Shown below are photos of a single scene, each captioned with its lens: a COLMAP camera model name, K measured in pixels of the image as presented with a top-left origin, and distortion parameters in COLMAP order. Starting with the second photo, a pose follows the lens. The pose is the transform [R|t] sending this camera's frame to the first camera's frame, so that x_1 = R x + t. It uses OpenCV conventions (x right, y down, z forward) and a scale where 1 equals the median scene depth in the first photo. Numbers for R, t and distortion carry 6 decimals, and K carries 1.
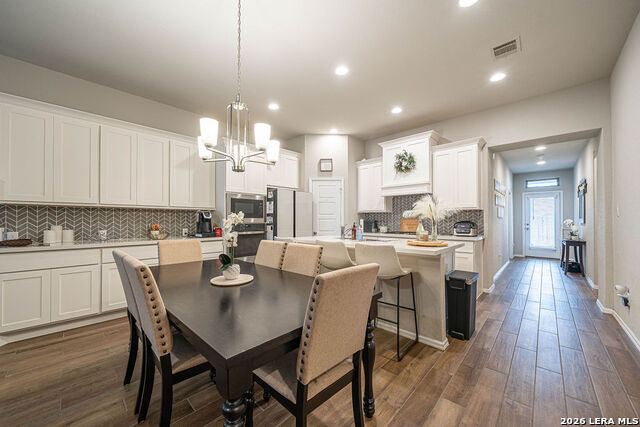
lens RADIAL K [[234.0, 0, 316.6], [0, 234.0, 218.3], [0, 0, 1]] dist [-0.000415, -0.000074]
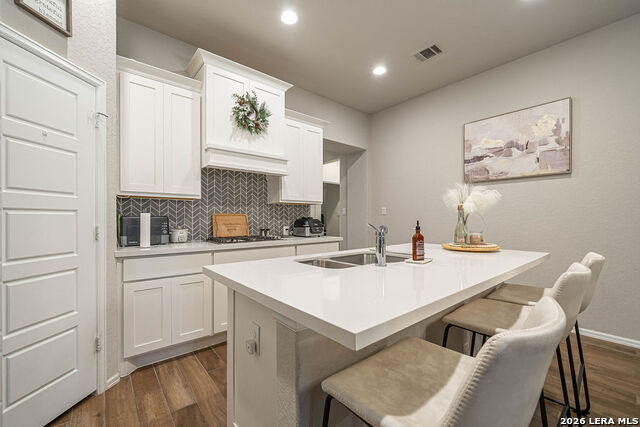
lens RADIAL K [[260.1, 0, 315.4], [0, 260.1, 217.3], [0, 0, 1]] dist [-0.001022, 0.000034]
pose [[0.119766, 0.002181, 0.992800, -0.230918], [-0.004608, 0.999988, -0.001641, 0.010898], [-0.992791, -0.004378, 0.119775, 0.772776]]
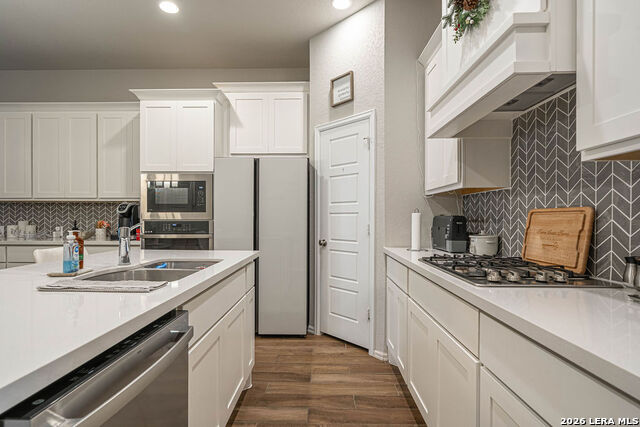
lens RADIAL K [[327.6, 0, 318.2], [0, 327.6, 215.8], [0, 0, 1]] dist [0.003755, 0.000216]
pose [[0.668651, -0.002676, -0.743572, 0.533119], [0.002348, 0.999996, -0.001487, 0.009262], [0.743573, -0.000752, 0.668654, 0.640007]]
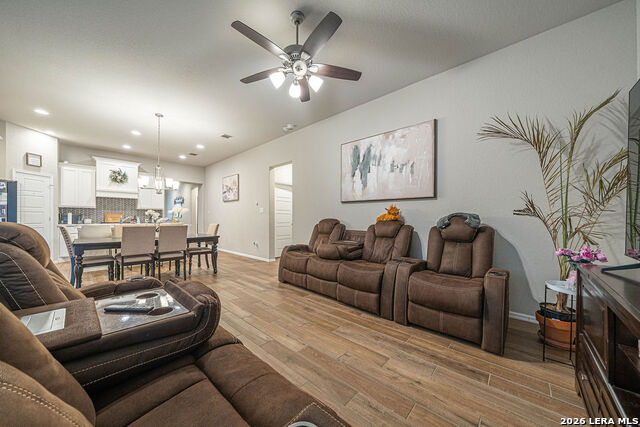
lens RADIAL K [[222.5, 0, 315.4], [0, 222.5, 219.2], [0, 0, 1]] dist [-0.001879, -0.000063]
pose [[-0.006620, 0.001546, 0.999977, -1.088226], [-0.004345, 0.999989, -0.001575, 0.036389], [-0.999969, -0.004355, -0.006613, -0.277986]]
